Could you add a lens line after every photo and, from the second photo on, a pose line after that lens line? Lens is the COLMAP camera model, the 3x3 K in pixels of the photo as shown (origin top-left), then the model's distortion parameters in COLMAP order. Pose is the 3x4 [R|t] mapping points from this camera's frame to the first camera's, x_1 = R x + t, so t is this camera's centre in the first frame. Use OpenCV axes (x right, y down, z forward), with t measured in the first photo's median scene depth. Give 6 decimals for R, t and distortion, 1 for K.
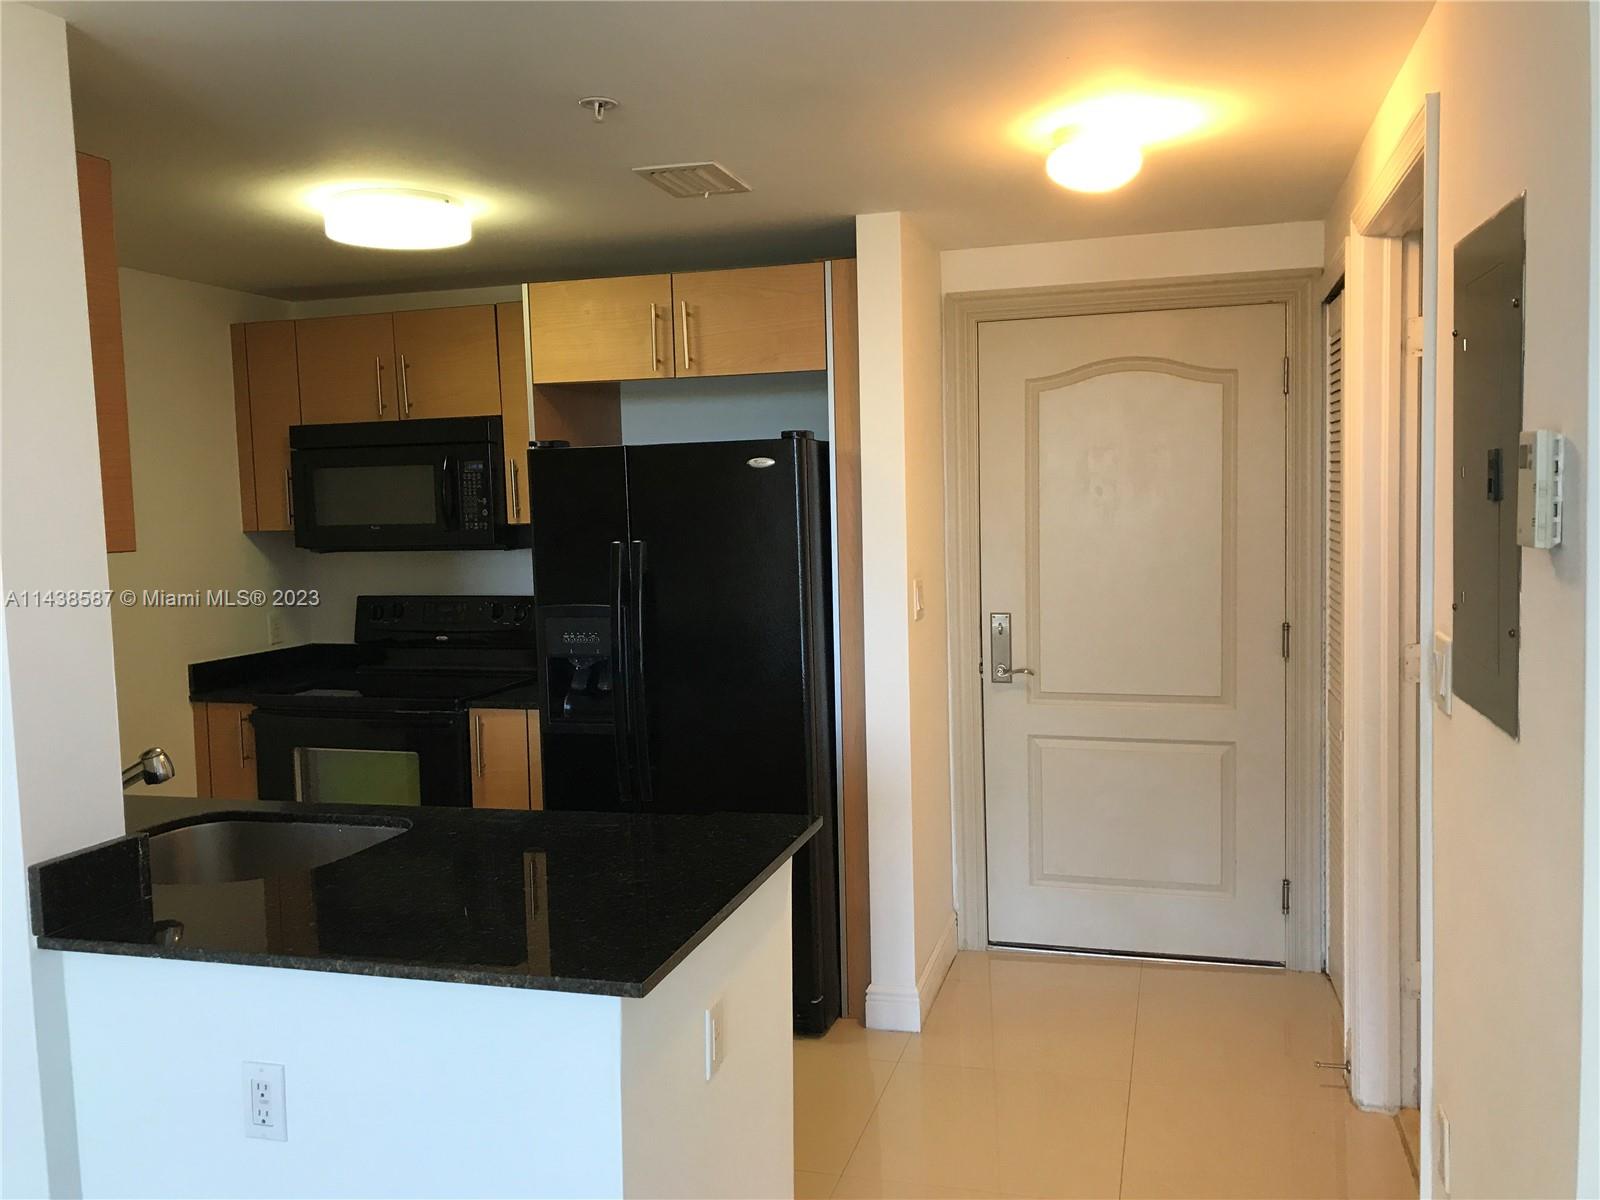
lens RADIAL K [[1305.7, 0, 800.9], [0, 1305.7, 591.1], [0, 0, 1]] dist [0.060885, -0.081049]
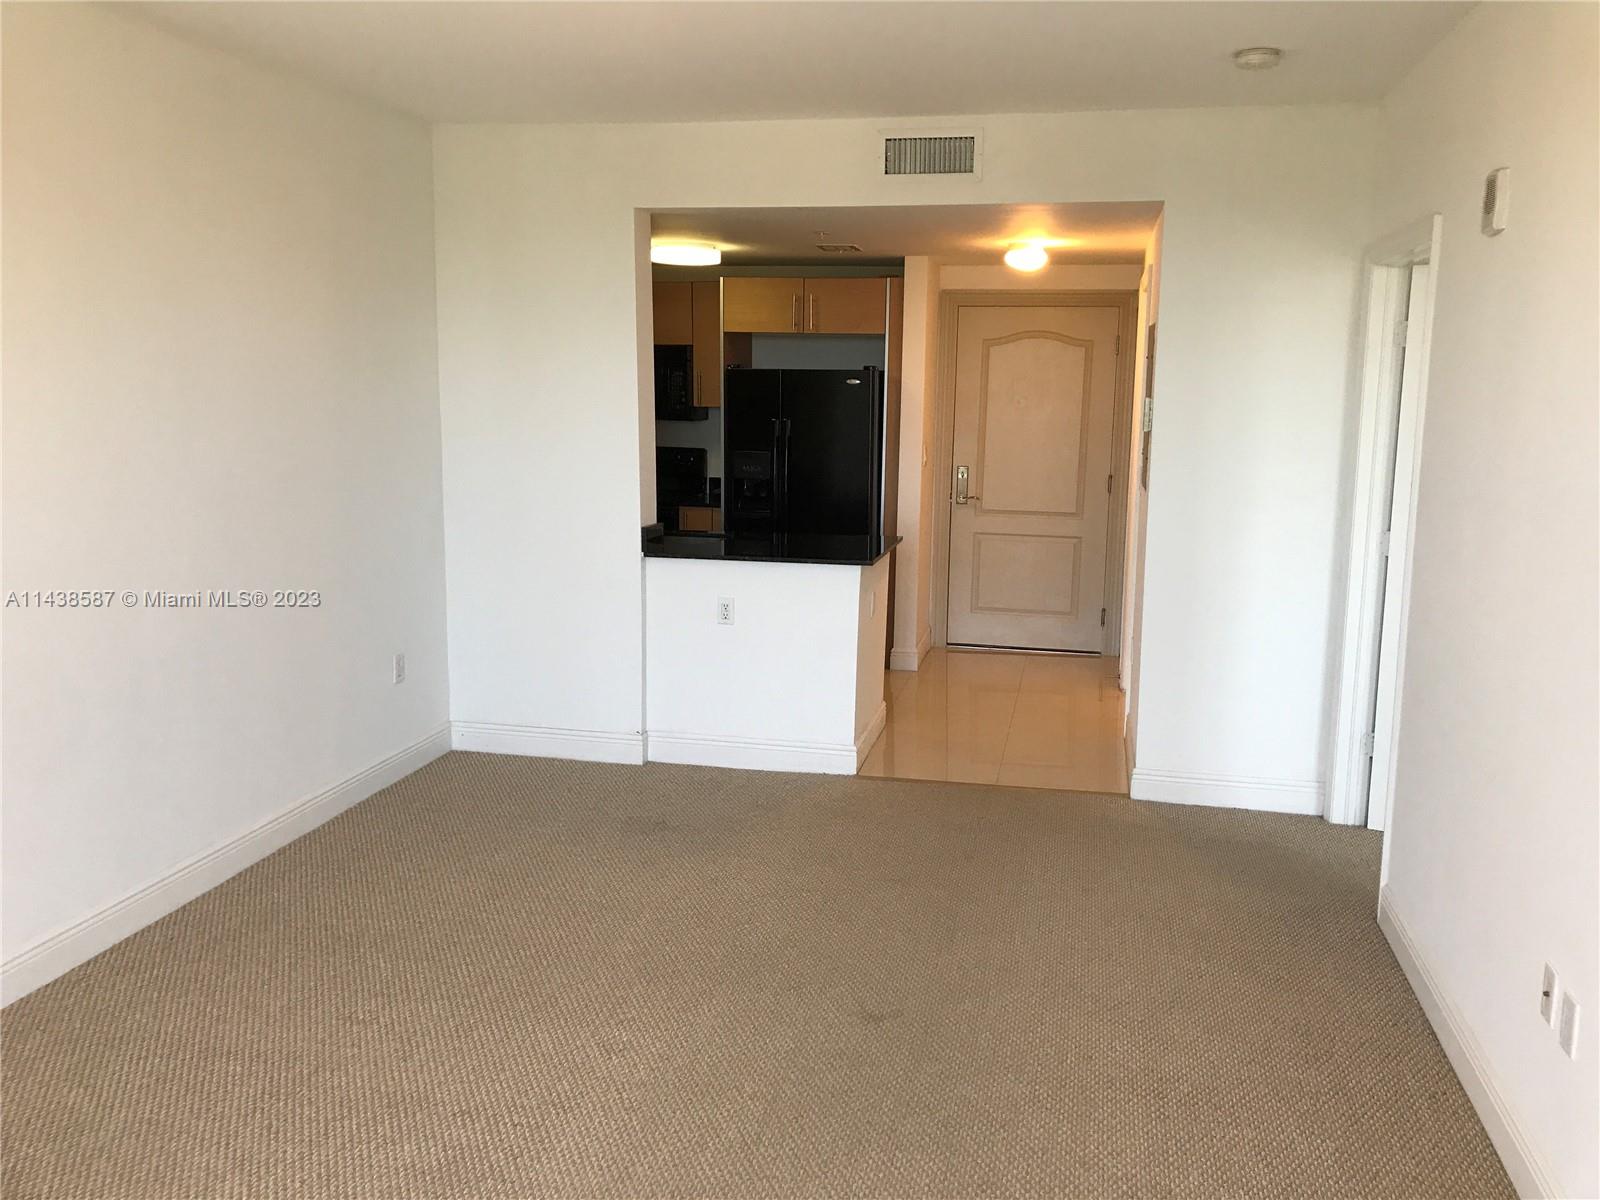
lens RADIAL K [[1305.7, 0, 800.9], [0, 1305.7, 591.1], [0, 0, 1]] dist [0.060885, -0.081049]
pose [[0.996626, 0.029264, 0.076680, -0.228298], [-0.035624, 0.995917, 0.082942, 0.050972], [-0.073939, -0.085394, 0.993600, -0.897333]]
